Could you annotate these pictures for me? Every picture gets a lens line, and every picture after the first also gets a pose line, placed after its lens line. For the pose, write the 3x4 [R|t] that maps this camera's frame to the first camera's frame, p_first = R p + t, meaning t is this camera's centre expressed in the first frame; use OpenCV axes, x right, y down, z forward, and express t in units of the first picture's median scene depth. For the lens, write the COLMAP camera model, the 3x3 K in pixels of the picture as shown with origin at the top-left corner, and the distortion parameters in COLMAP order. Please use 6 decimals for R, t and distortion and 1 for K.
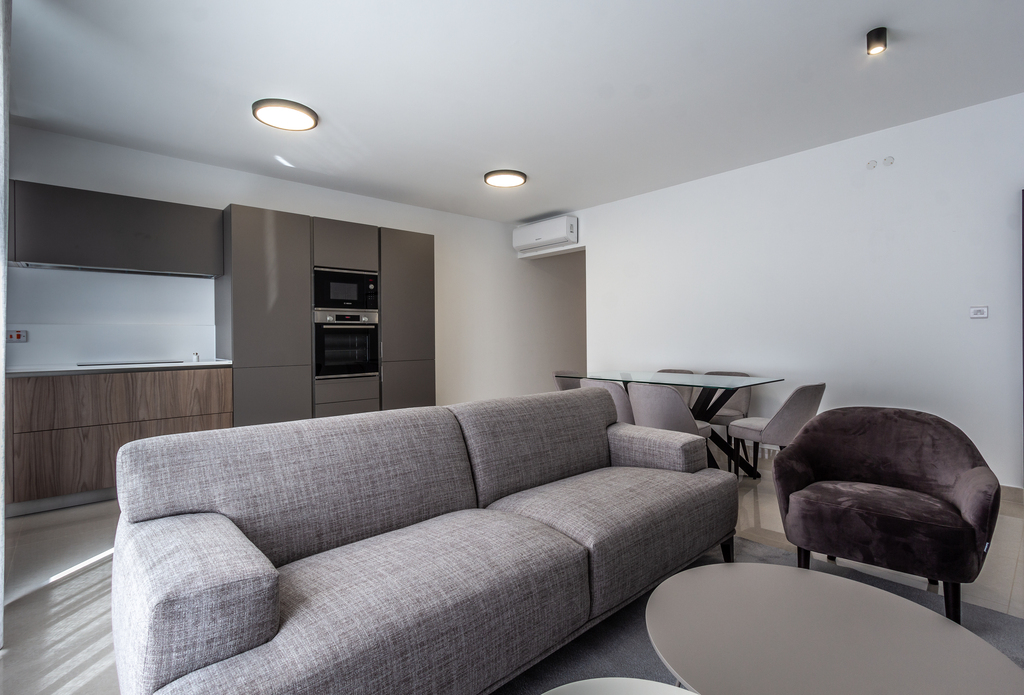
lens RADIAL K [[484.6, 0, 517.2], [0, 484.6, 346.6], [0, 0, 1]] dist [0.003369, -0.000221]
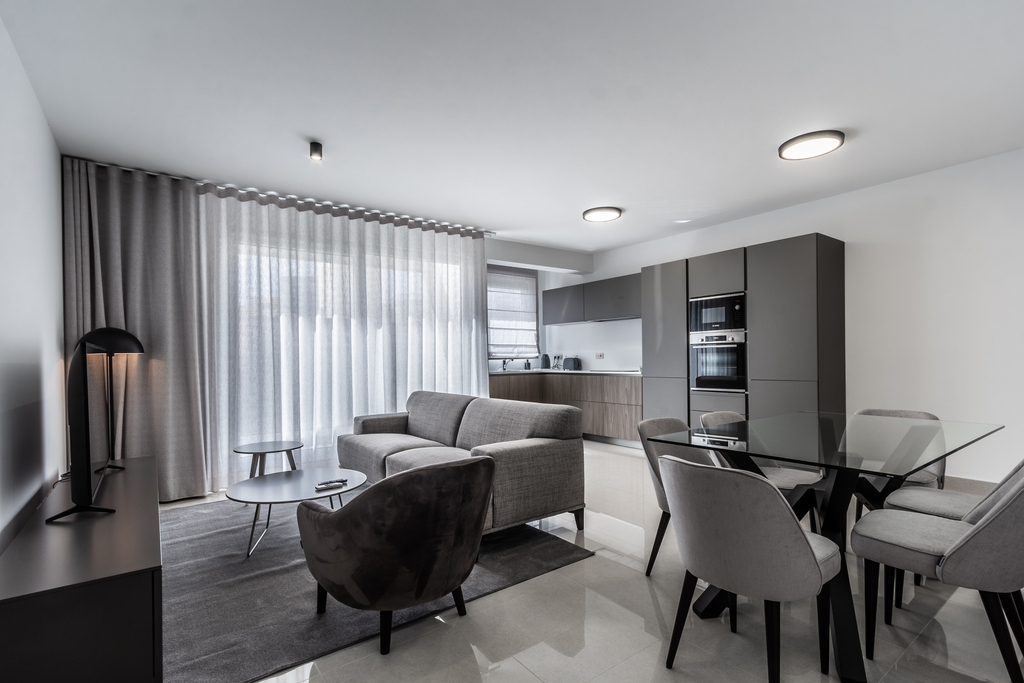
lens RADIAL K [[477.8, 0, 509.6], [0, 477.8, 363.2], [0, 0, 1]] dist [0.004683, -0.000975]
pose [[-0.095584, 0.012138, -0.995347, 0.816312], [-0.016348, 0.999772, 0.013761, -0.010094], [0.995287, 0.017587, -0.095364, 0.651823]]
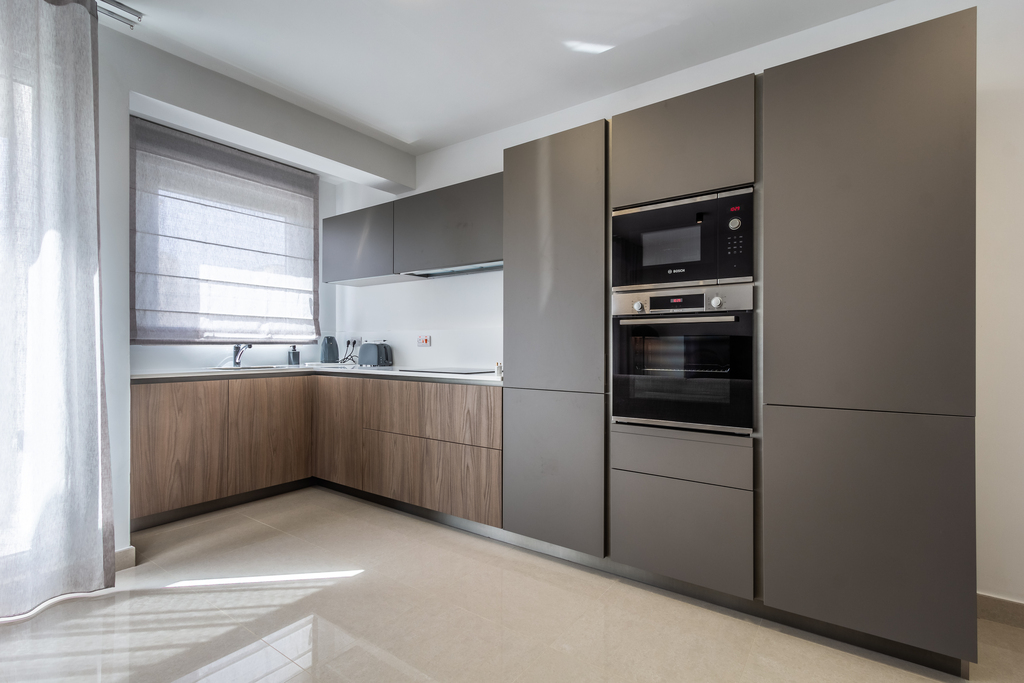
lens RADIAL K [[477.8, 0, 511.8], [0, 477.8, 345.3], [0, 0, 1]] dist [0.004683, -0.000975]
pose [[0.215152, 0.000388, -0.976580, 0.069199], [-0.032994, 0.999432, -0.006872, -0.009066], [0.976023, 0.033699, 0.215043, 0.769349]]
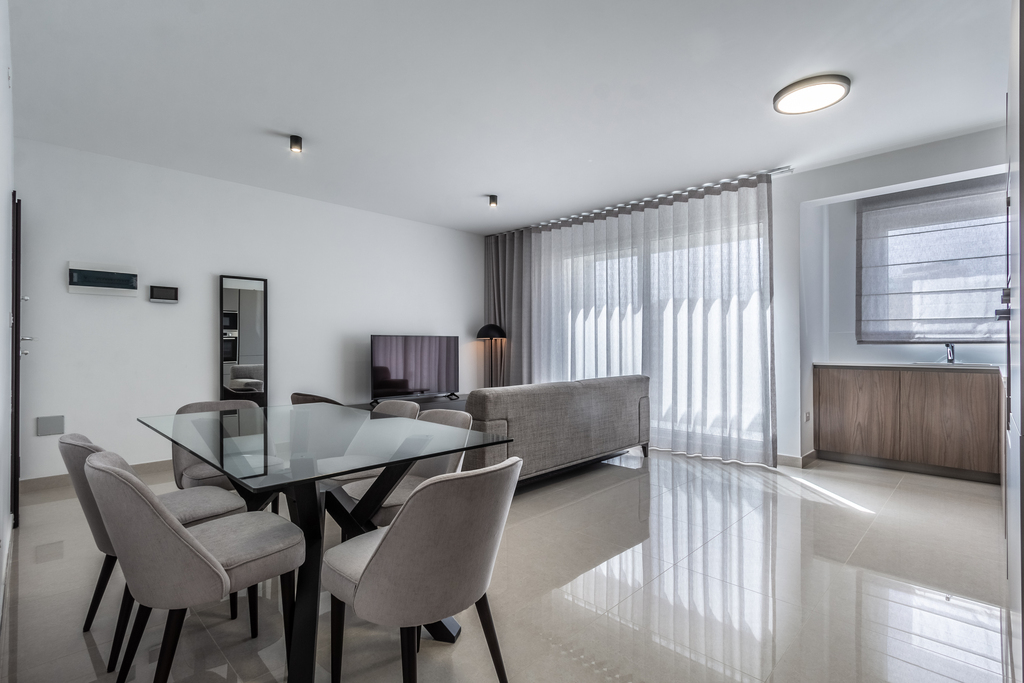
lens RADIAL K [[477.8, 0, 506.5], [0, 477.8, 346.1], [0, 0, 1]] dist [0.004683, -0.000975]
pose [[-0.997770, 0.003813, -0.066643, 0.107429], [0.001529, 0.999411, 0.034296, -0.030986], [0.066735, 0.034117, -0.997187, 1.410158]]
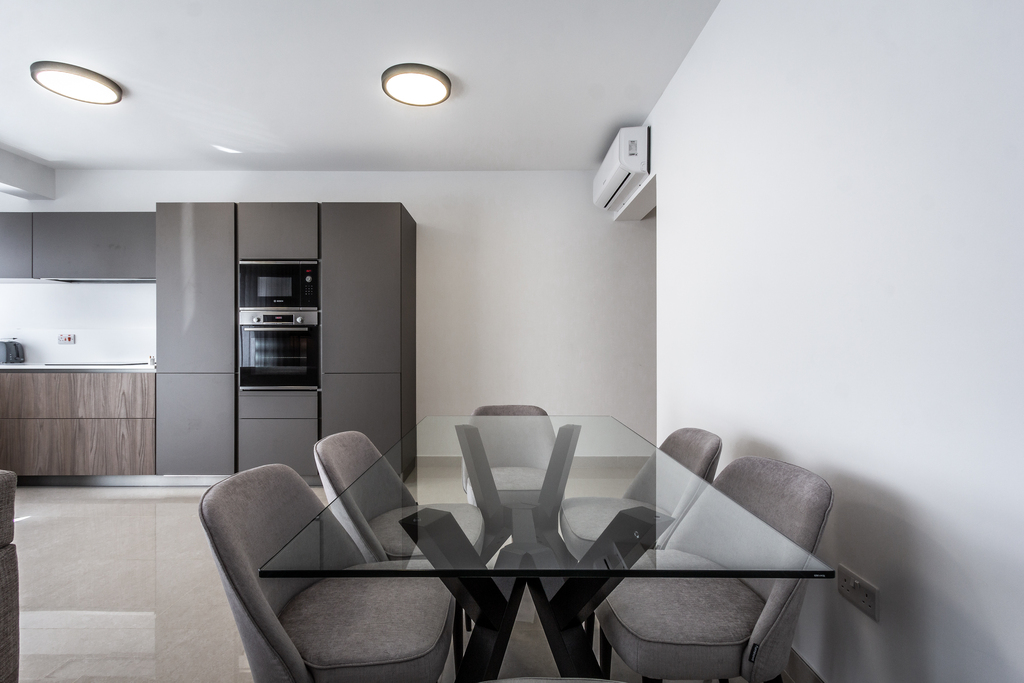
lens RADIAL K [[477.8, 0, 508.4], [0, 477.8, 346.6], [0, 0, 1]] dist [0.004683, -0.000975]
pose [[0.740670, 0.003846, -0.671858, 0.502306], [-0.023218, 0.999533, -0.019874, -0.004422], [0.671468, 0.030319, 0.740413, 0.680908]]
